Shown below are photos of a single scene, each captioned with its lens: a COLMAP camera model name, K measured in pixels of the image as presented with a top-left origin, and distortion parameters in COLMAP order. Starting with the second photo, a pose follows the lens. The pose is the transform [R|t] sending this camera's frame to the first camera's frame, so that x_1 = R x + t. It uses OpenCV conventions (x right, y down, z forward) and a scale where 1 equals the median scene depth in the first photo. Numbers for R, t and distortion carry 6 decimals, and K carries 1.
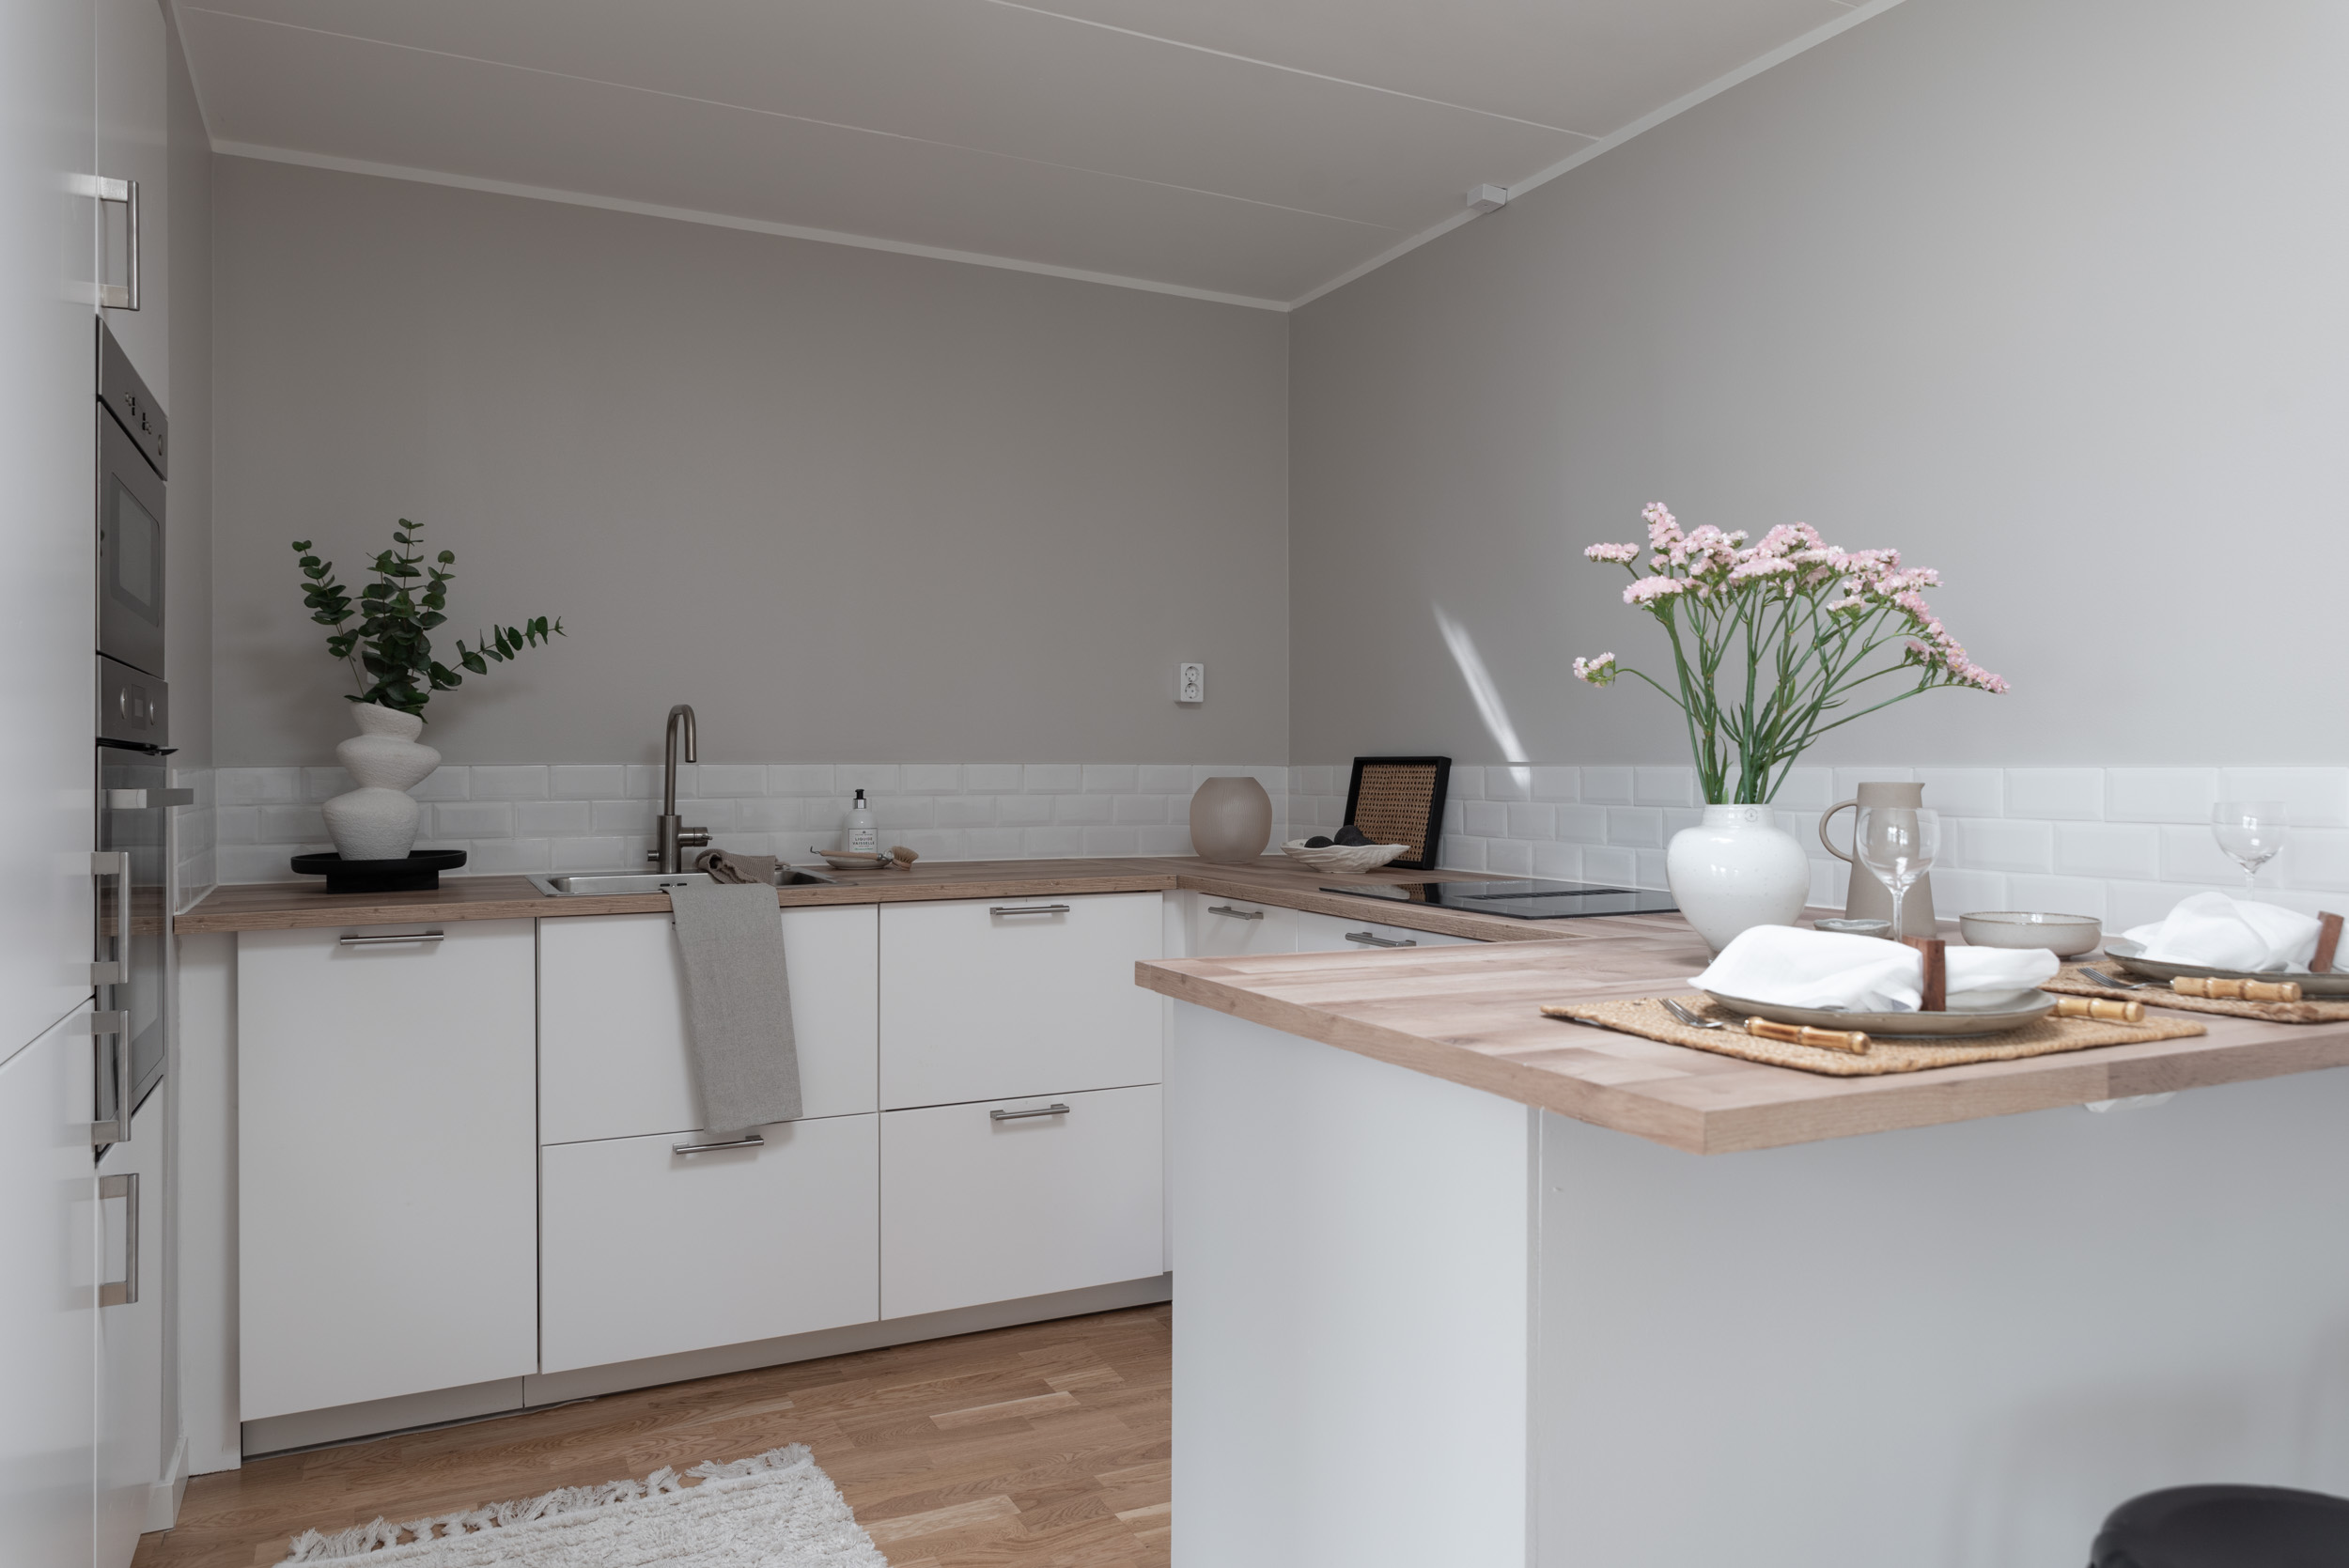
lens RADIAL K [[1564.9, 0, 1175.5], [0, 1564.9, 776.7], [0, 0, 1]] dist [0.016817, -0.010018]
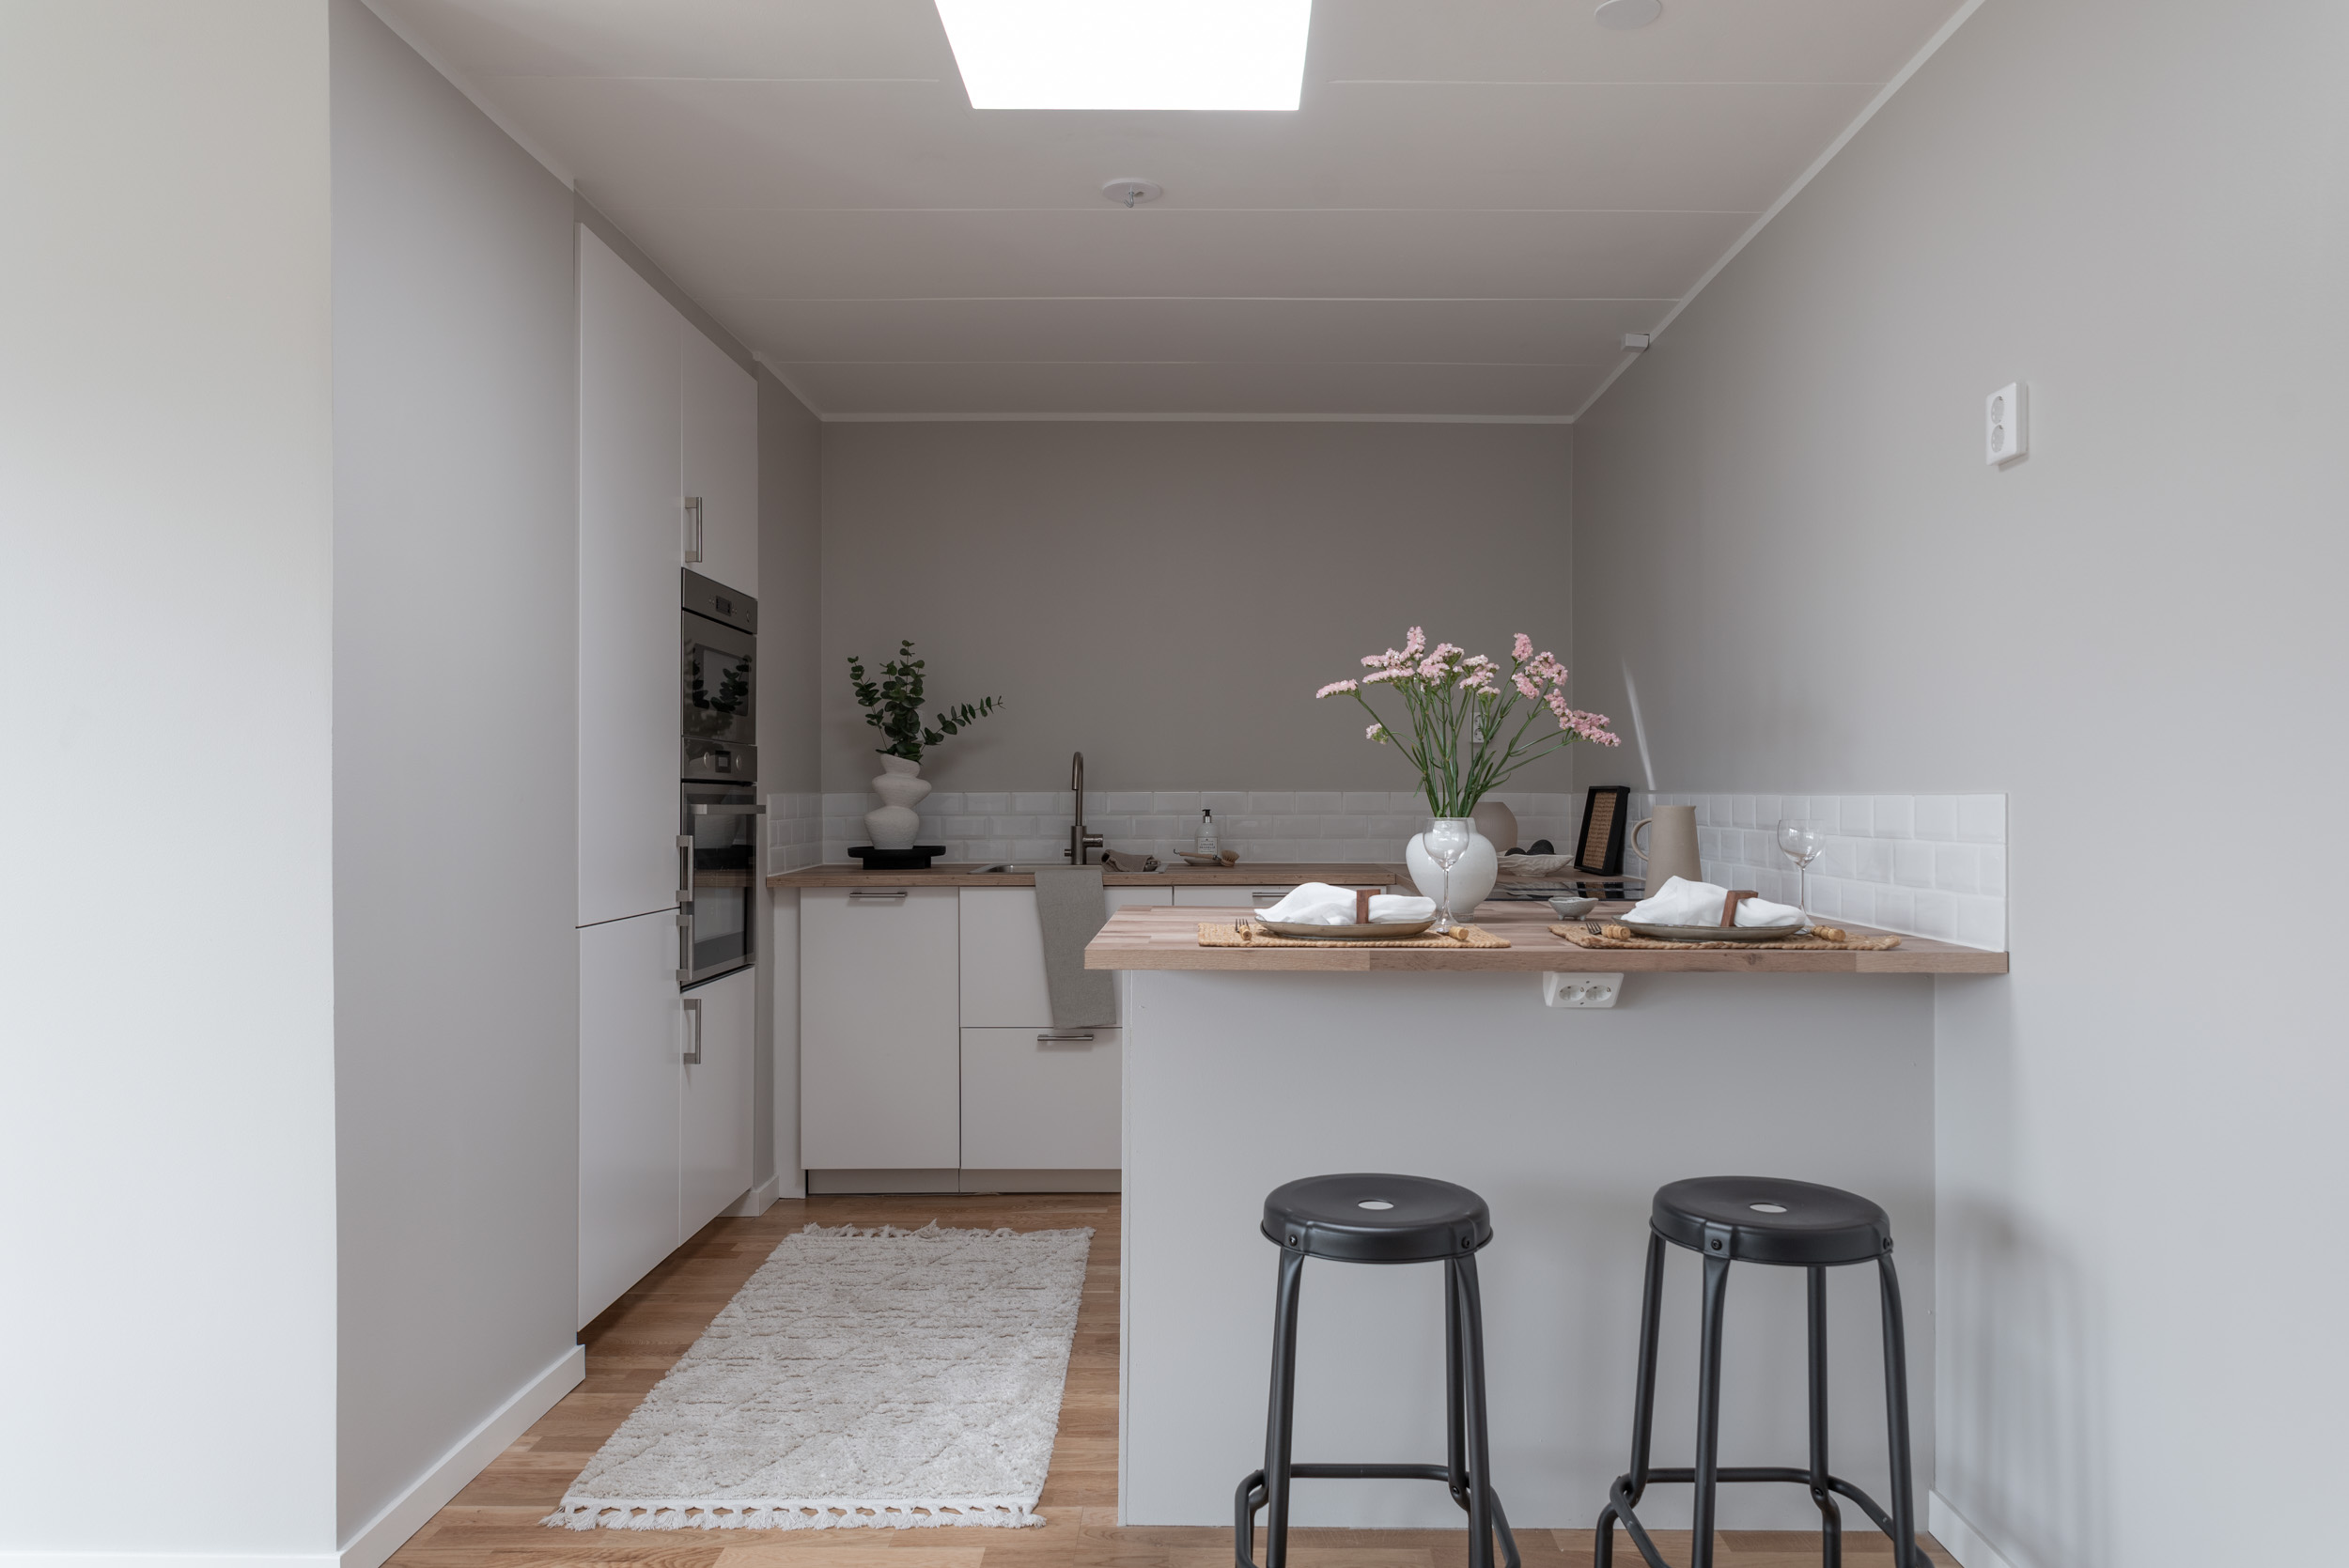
lens RADIAL K [[1564.9, 0, 1243.6], [0, 1564.9, 806.7], [0, 0, 1]] dist [0.016817, -0.010018]
pose [[0.902476, 0.004320, -0.430718, 0.785089], [-0.003854, 0.999991, 0.001954, 0.005067], [0.430722, -0.000104, 0.902485, -0.468709]]
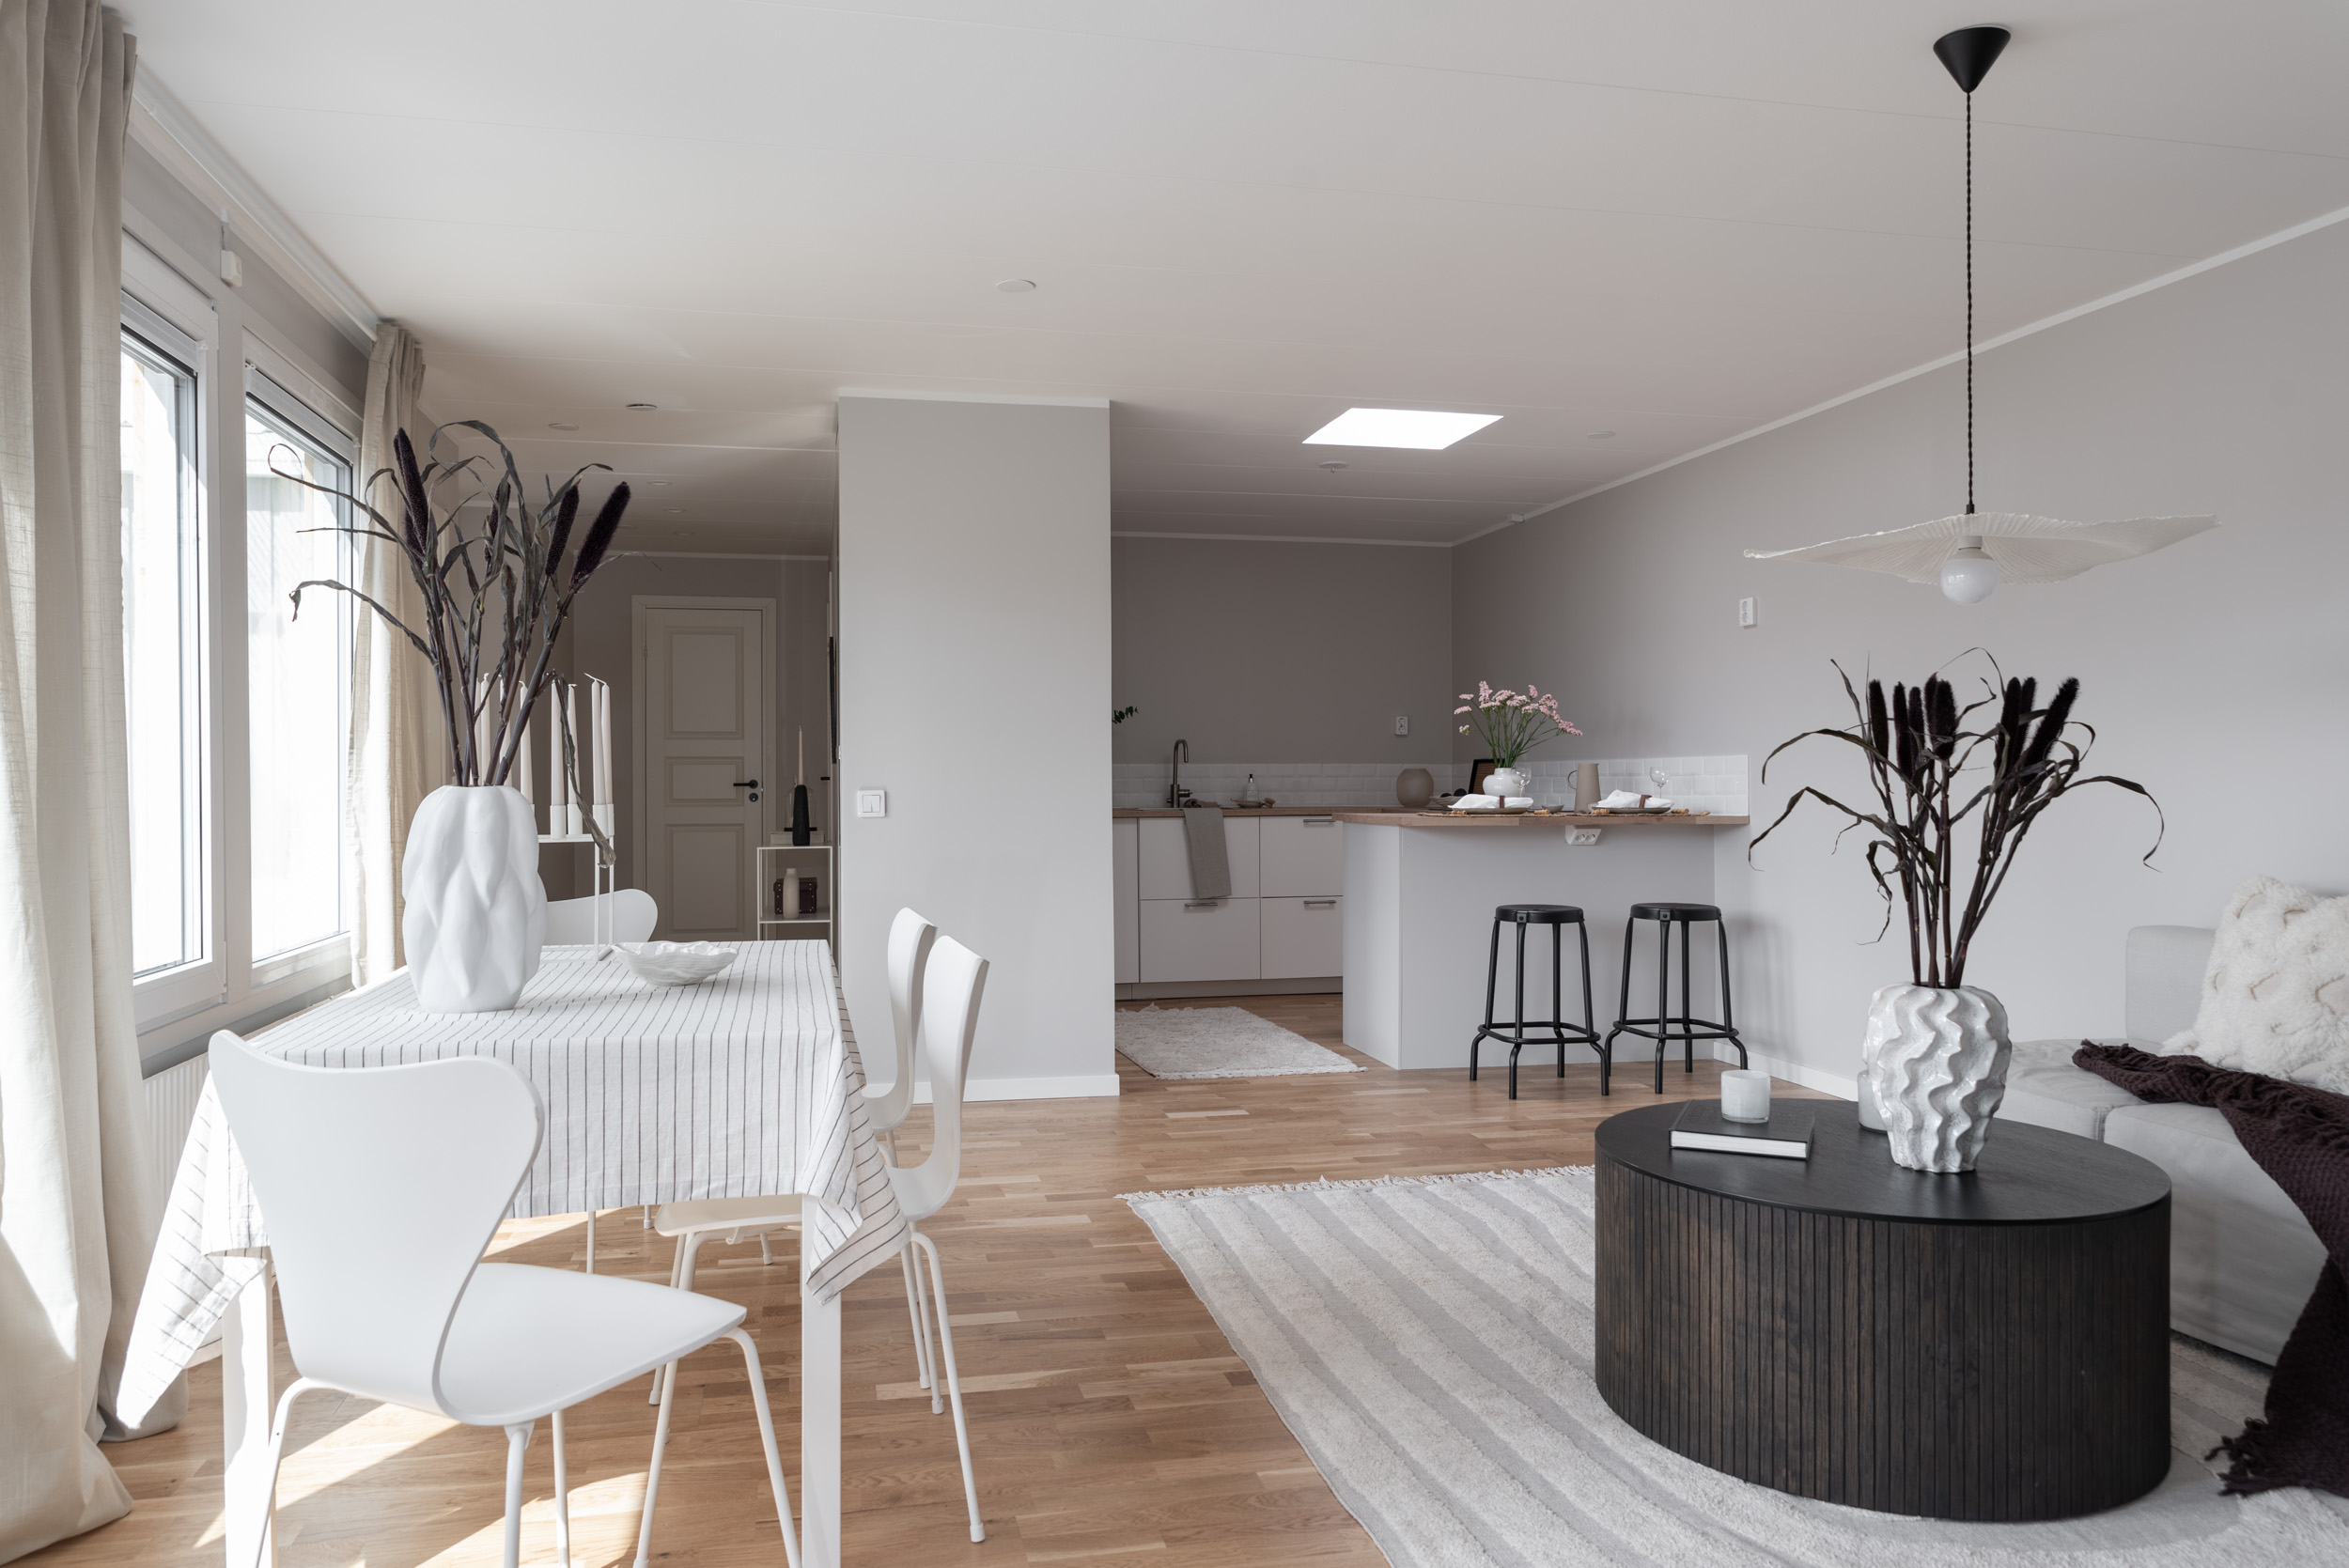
lens RADIAL K [[1564.9, 0, 1165.9], [0, 1564.9, 788.9], [0, 0, 1]] dist [0.016817, -0.010018]
pose [[0.971037, -0.002731, -0.238914, 0.426385], [0.001675, 0.999988, -0.004622, 0.073542], [0.238923, 0.004088, 0.971030, -2.368820]]
